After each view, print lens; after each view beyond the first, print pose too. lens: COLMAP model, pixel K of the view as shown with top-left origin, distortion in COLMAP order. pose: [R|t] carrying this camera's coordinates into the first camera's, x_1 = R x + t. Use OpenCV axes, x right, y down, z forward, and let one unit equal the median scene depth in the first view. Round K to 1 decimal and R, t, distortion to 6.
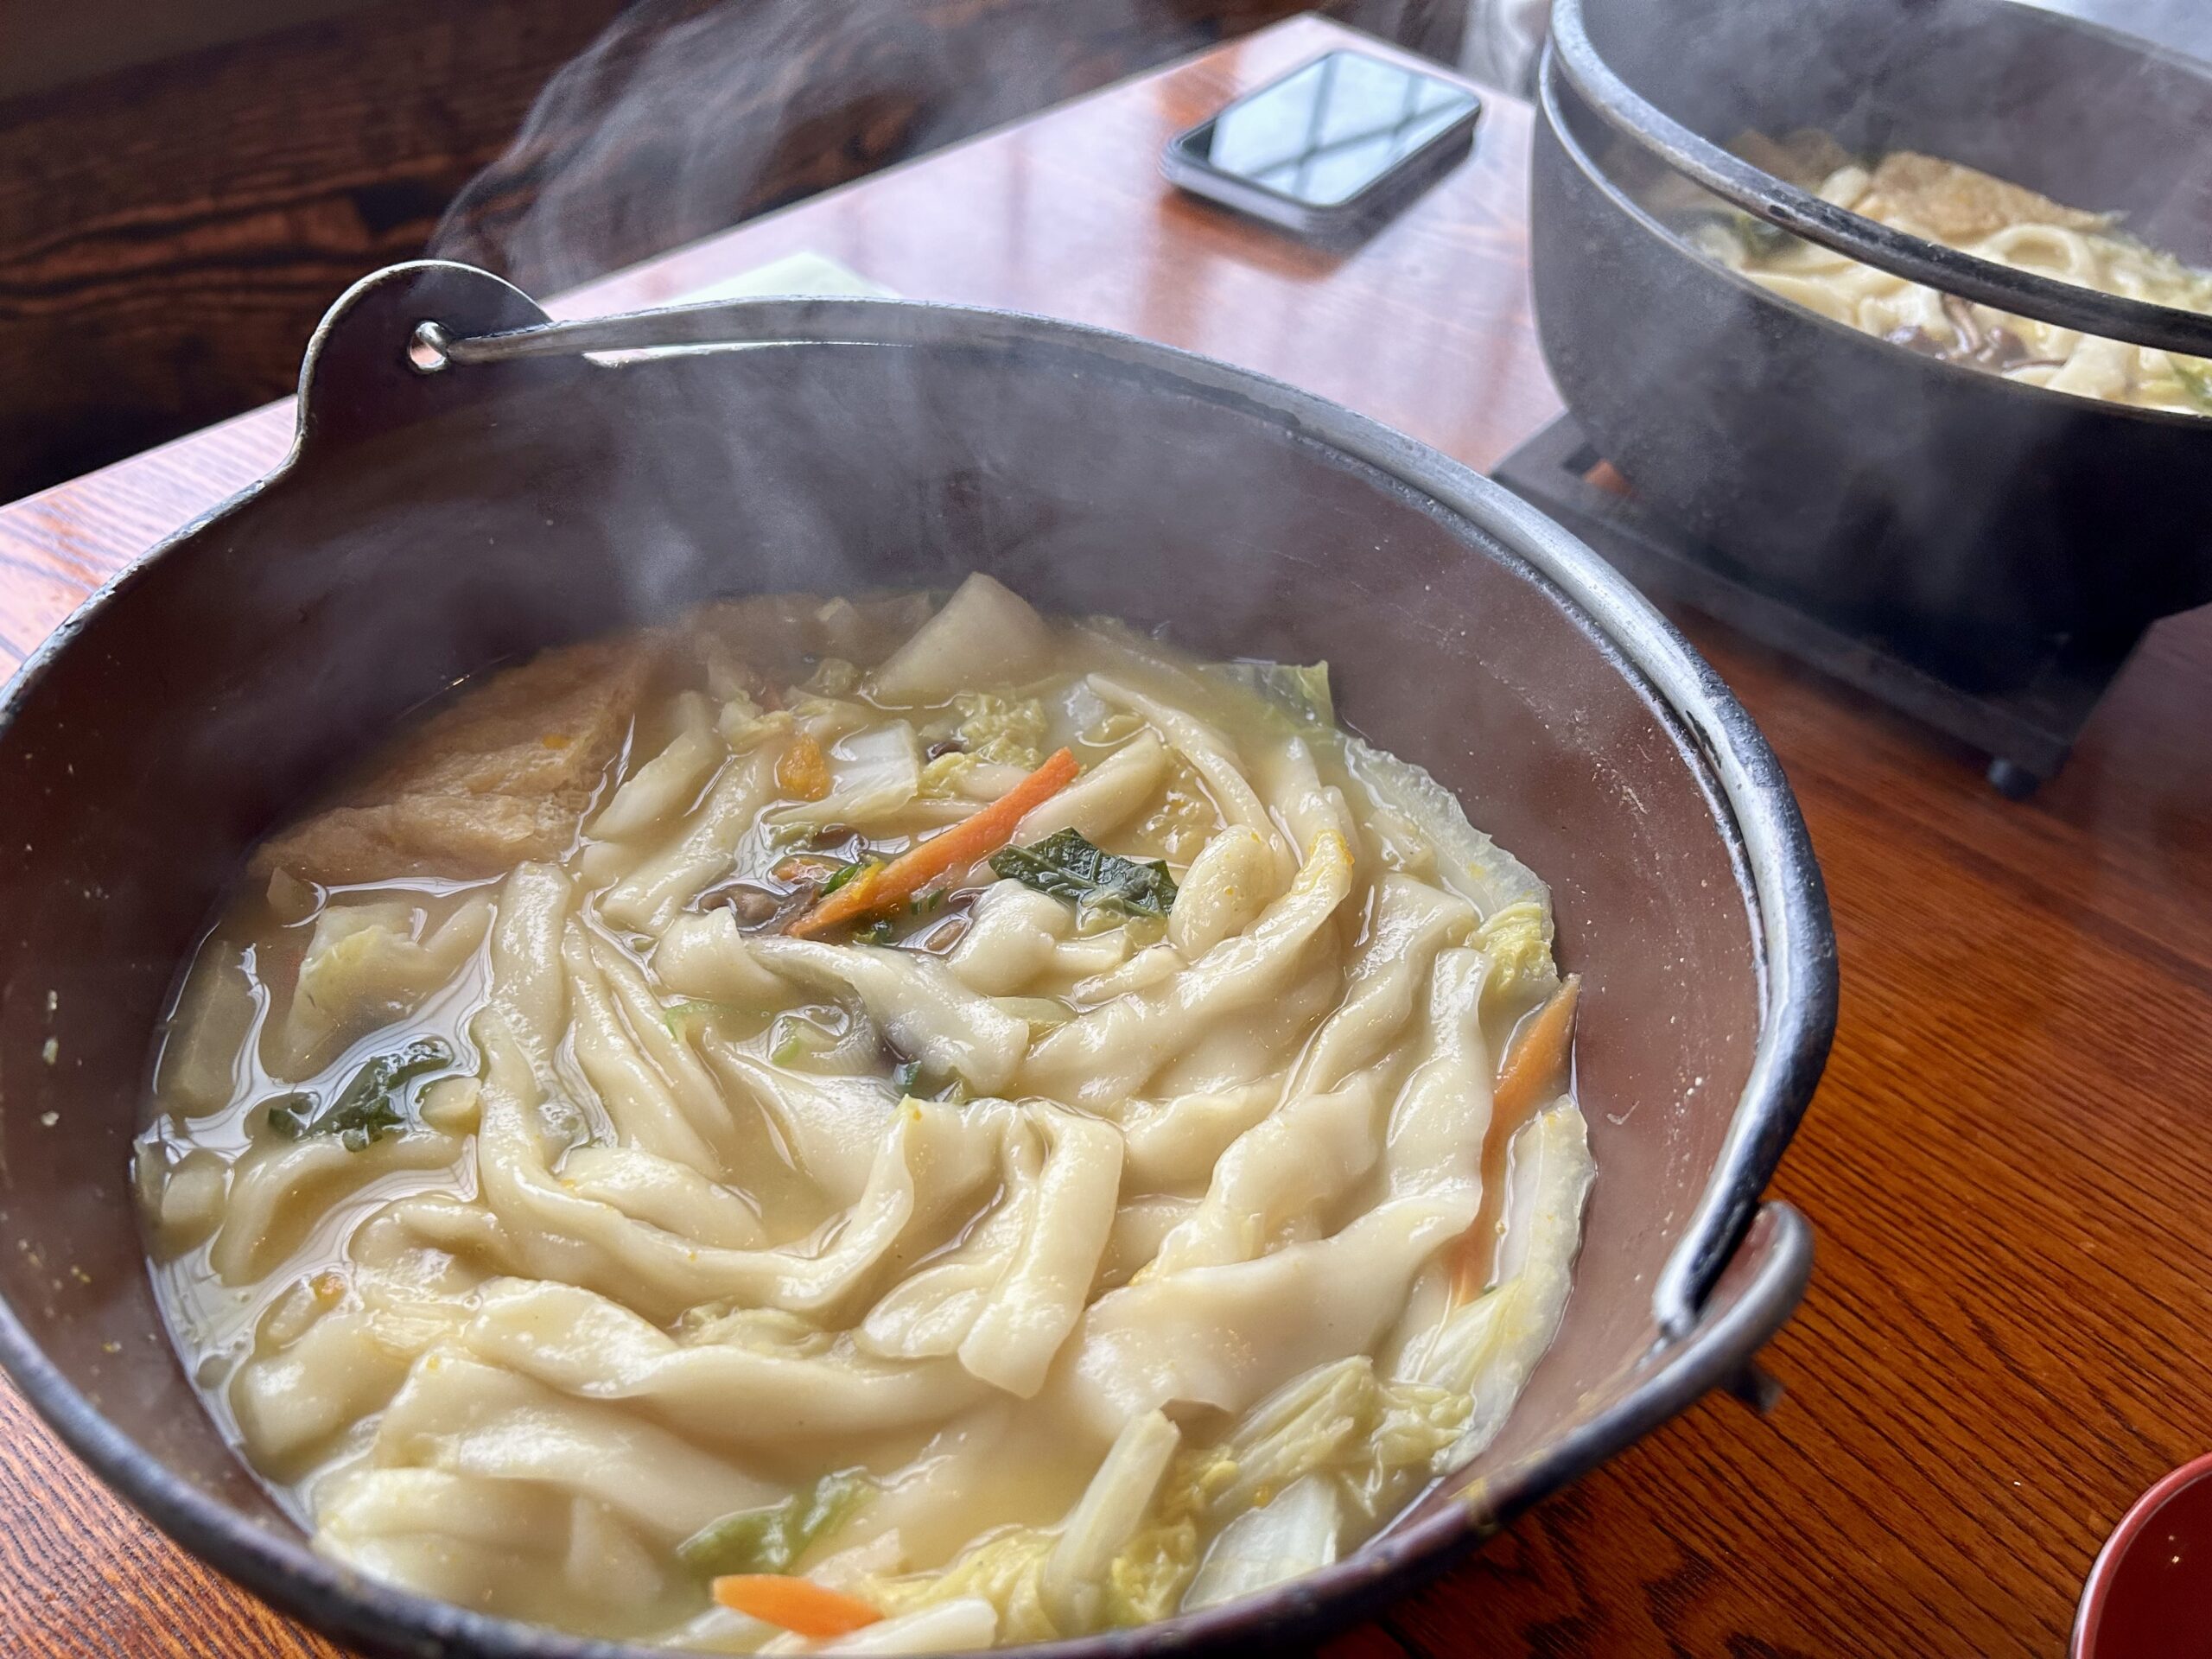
lens RADIAL K [[1759.1, 0, 1106.0], [0, 1759.1, 829.5], [0, 0, 1]] dist [0.087292, -0.137504]
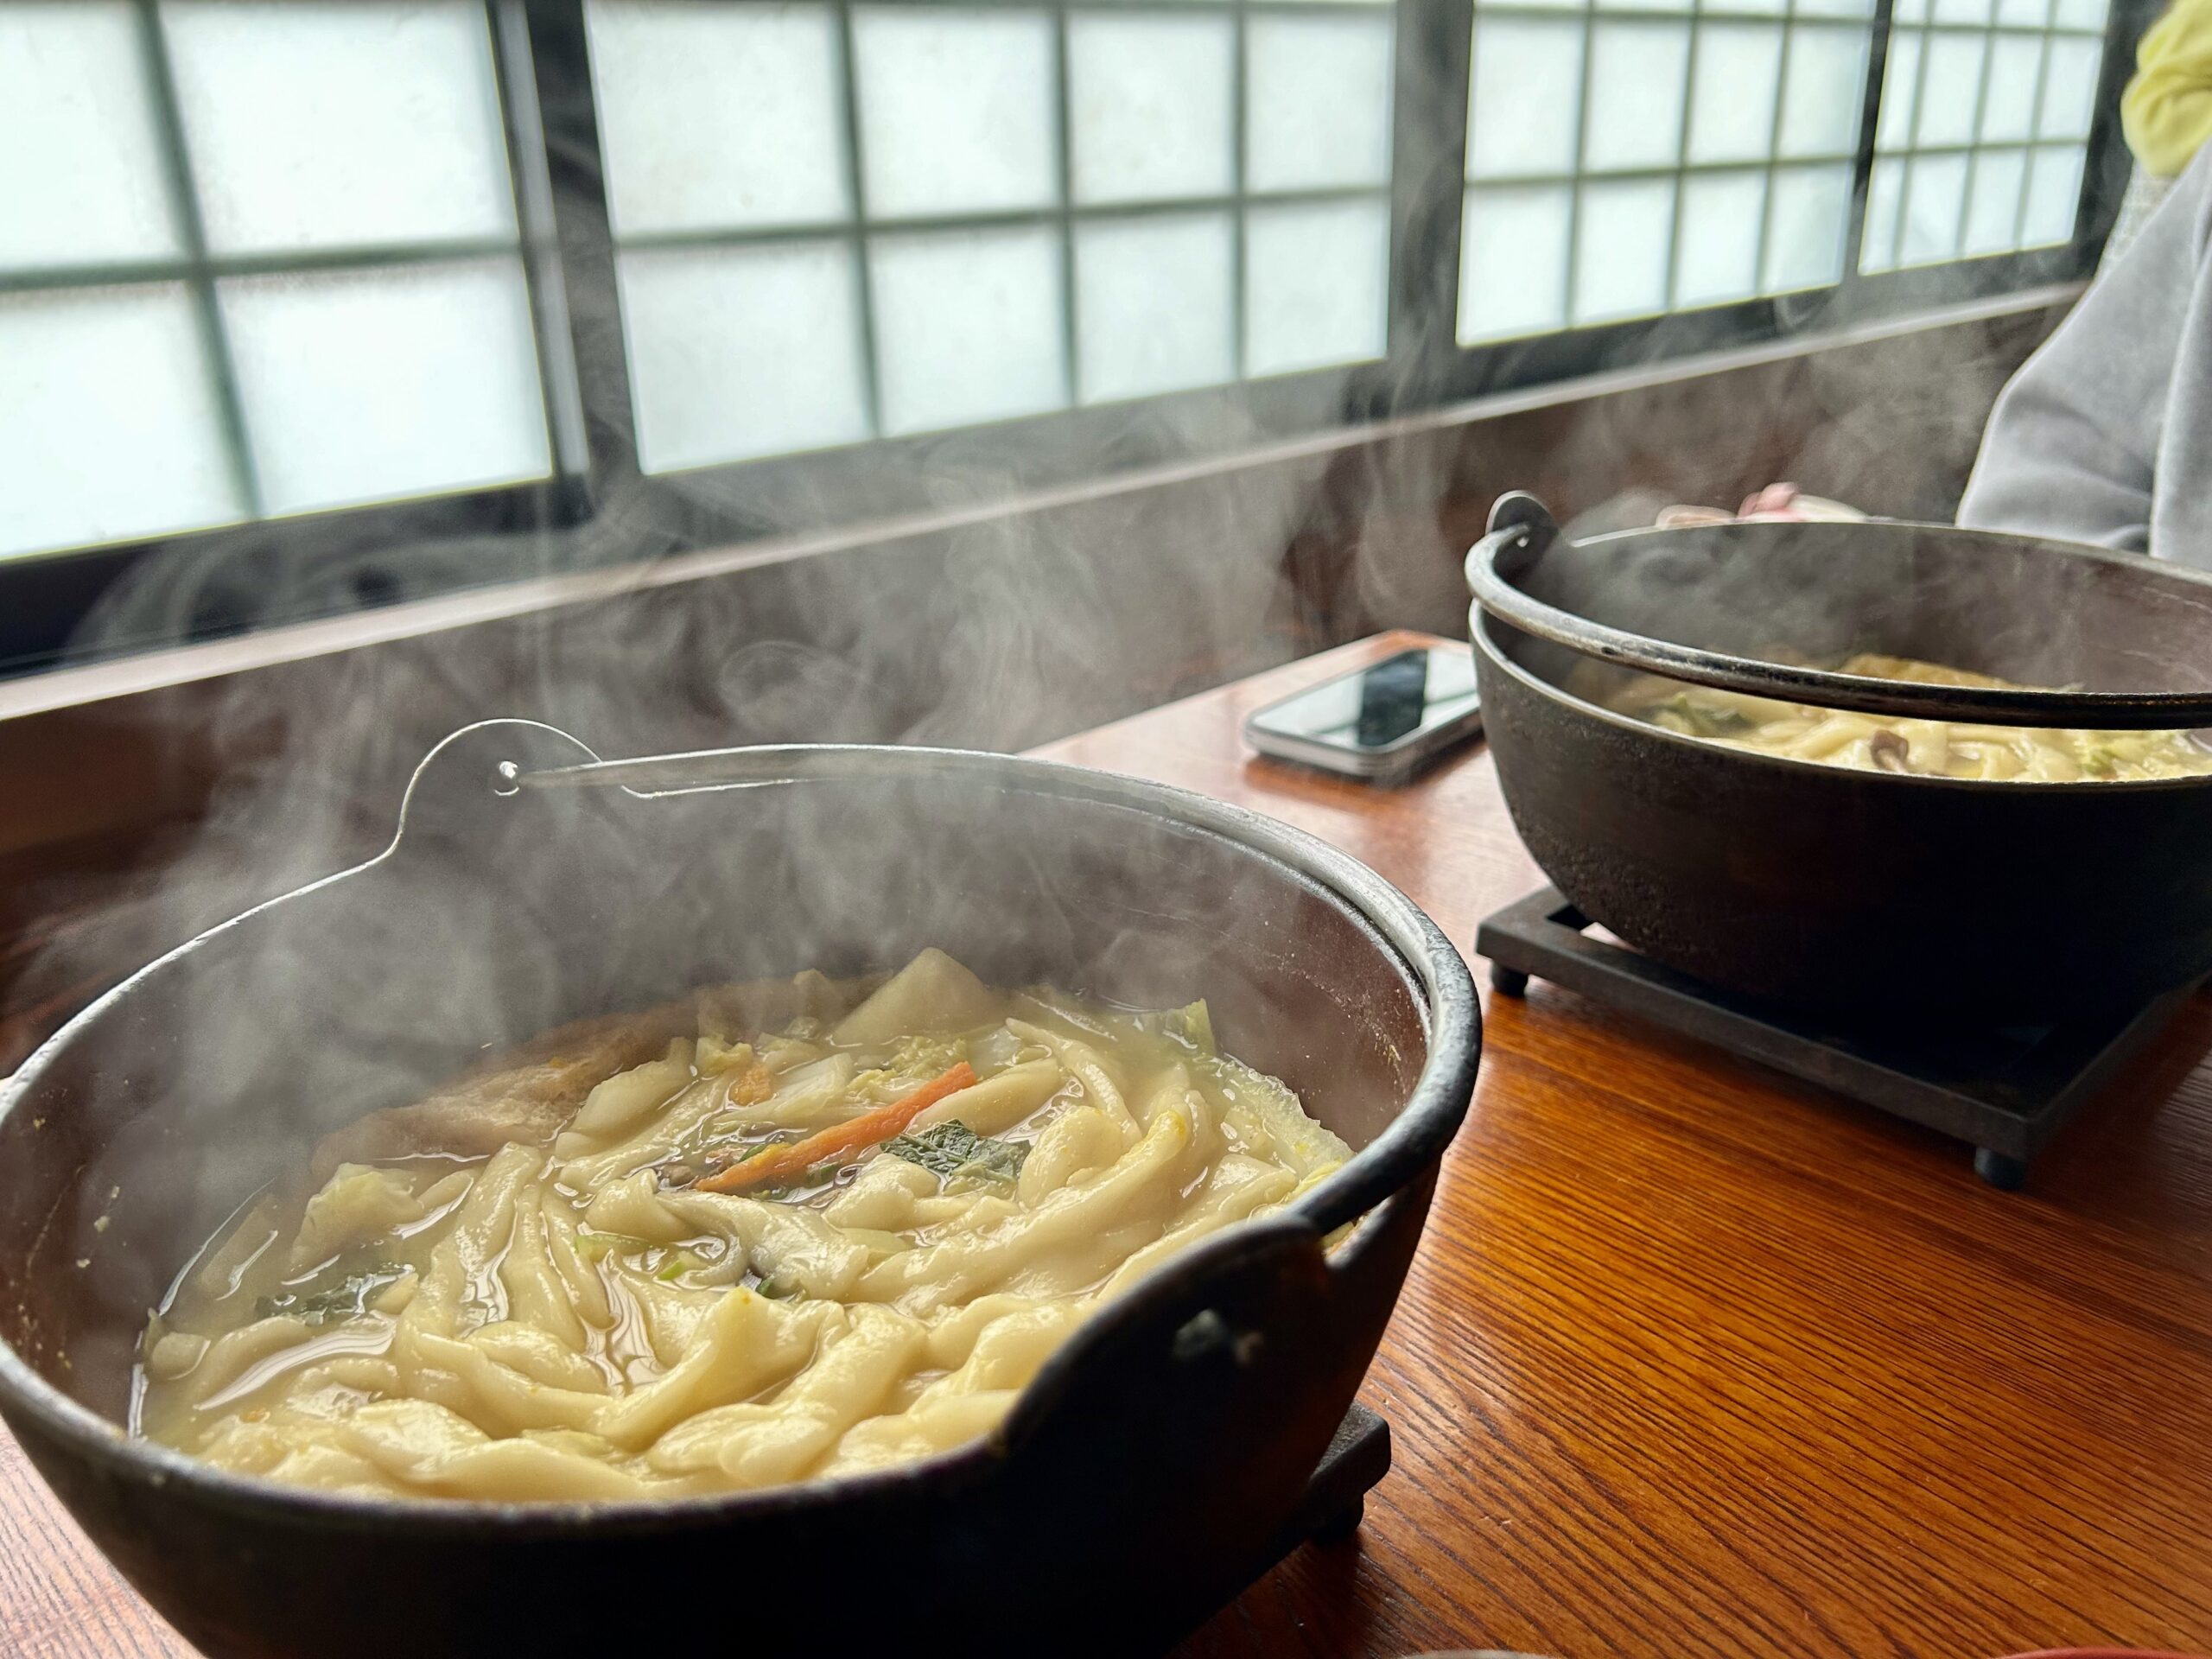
lens RADIAL K [[1759.1, 0, 1106.0], [0, 1759.1, 829.5], [0, 0, 1]] dist [0.087292, -0.137504]
pose [[0.980129, -0.065060, -0.187390, 0.268355], [-0.011099, 0.925215, -0.379281, 0.228246], [0.198052, 0.373824, 0.906108, -0.108548]]
